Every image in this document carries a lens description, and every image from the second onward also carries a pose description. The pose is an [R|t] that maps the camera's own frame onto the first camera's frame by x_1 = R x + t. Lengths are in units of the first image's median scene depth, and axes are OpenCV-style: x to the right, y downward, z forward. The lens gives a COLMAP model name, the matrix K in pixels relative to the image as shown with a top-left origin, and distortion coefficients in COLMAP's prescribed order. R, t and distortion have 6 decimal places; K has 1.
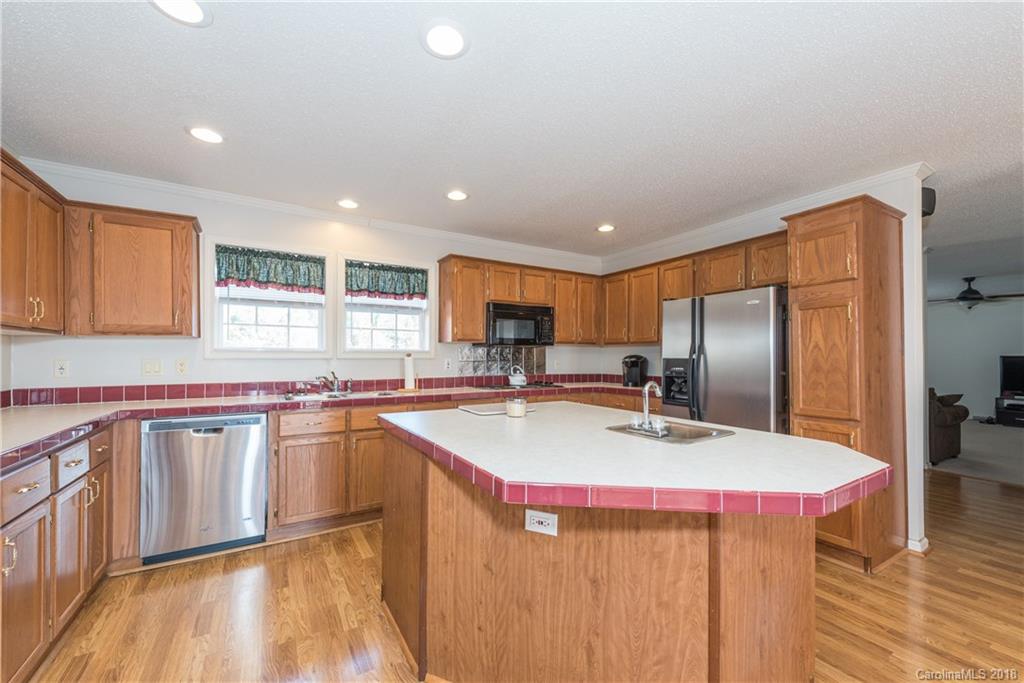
lens RADIAL K [[404.0, 0, 508.1], [0, 404.0, 362.1], [0, 0, 1]] dist [-0.003685, -0.000343]
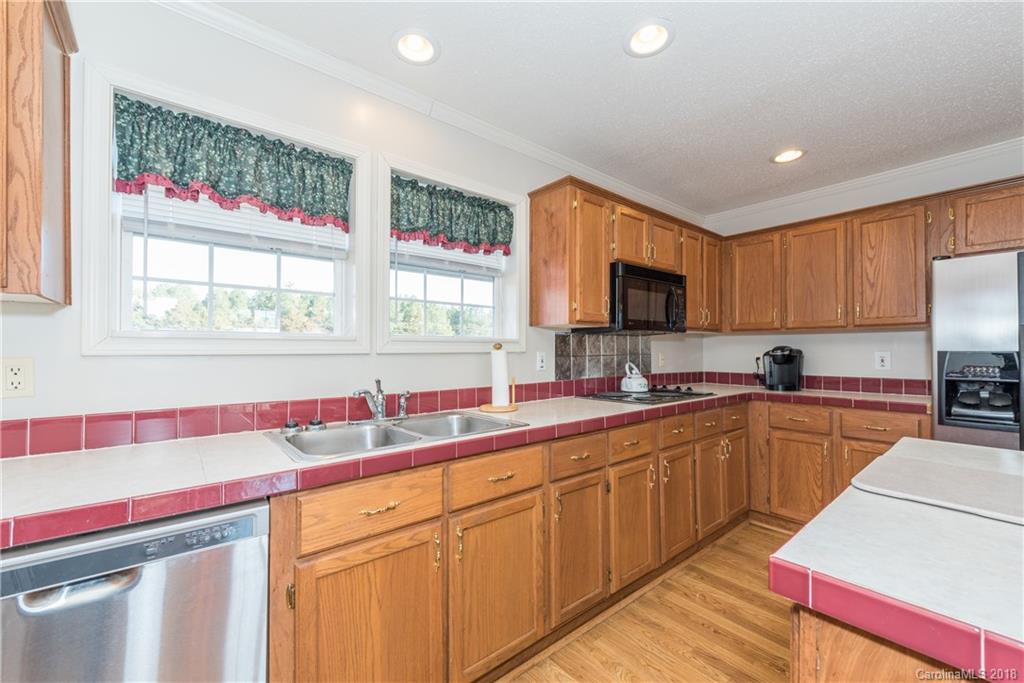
lens RADIAL K [[404.0, 0, 519.5], [0, 404.0, 349.0], [0, 0, 1]] dist [-0.003685, -0.000343]
pose [[0.985873, -0.002355, 0.167478, -0.315525], [0.004162, 0.999937, -0.010437, -0.008120], [-0.167442, 0.010986, 0.985821, 0.431087]]
